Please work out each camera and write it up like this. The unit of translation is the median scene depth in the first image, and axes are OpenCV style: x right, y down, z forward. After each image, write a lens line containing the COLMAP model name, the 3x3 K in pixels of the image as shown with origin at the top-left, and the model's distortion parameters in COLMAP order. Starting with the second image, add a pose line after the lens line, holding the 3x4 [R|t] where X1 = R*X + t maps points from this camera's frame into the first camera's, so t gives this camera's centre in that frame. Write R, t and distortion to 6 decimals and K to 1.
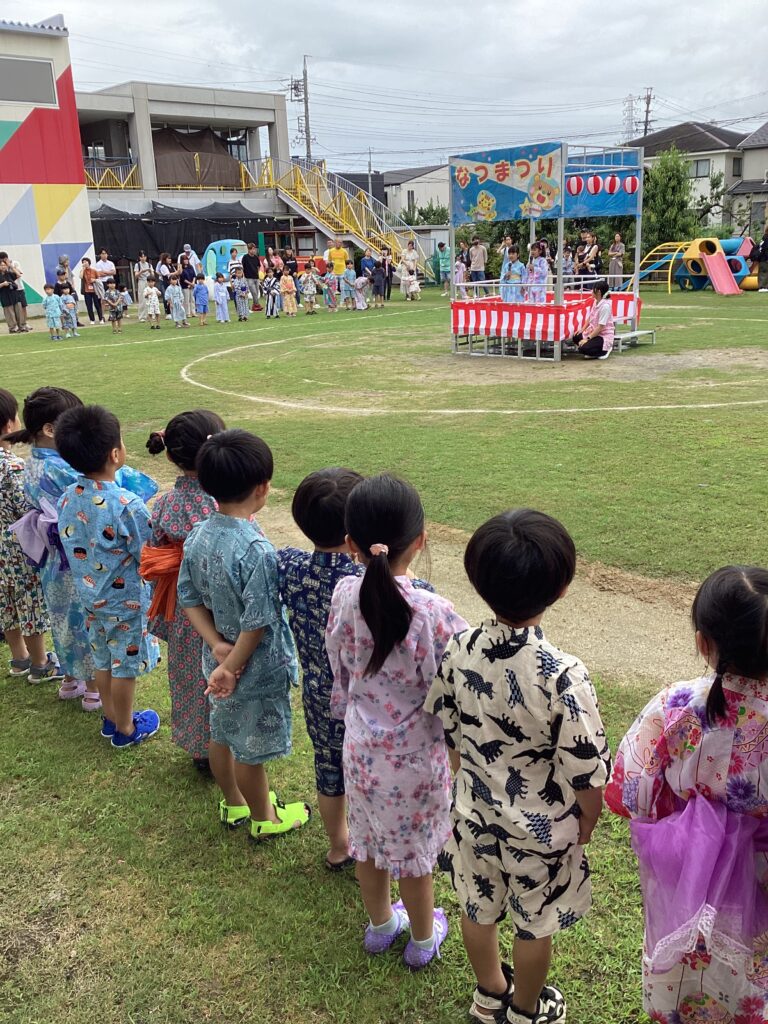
lens RADIAL K [[919.4, 0, 384.0], [0, 919.4, 512.0], [0, 0, 1]] dist [0.110262, -0.239659]
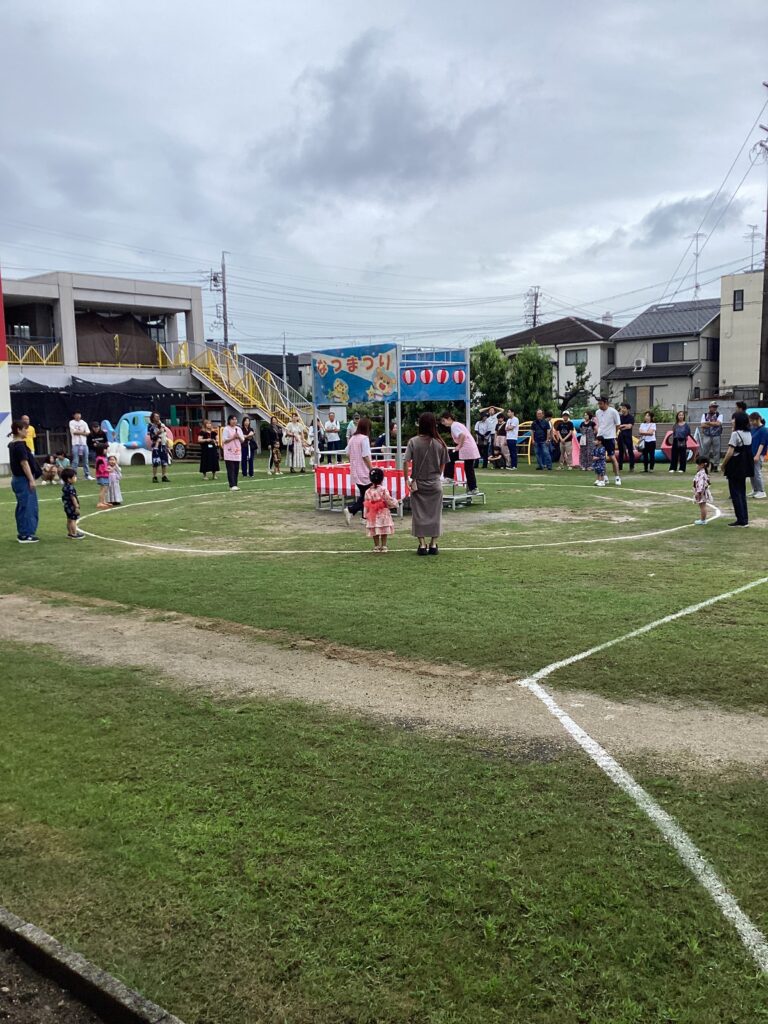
lens RADIAL K [[912.8, 0, 384.0], [0, 912.8, 512.0], [0, 0, 1]] dist [0.121851, -0.219252]
pose [[0.996677, 0.007425, 0.081113, 0.067202], [0.007038, 0.984262, -0.176578, 0.037187], [-0.081148, 0.176562, 0.980939, -0.146131]]
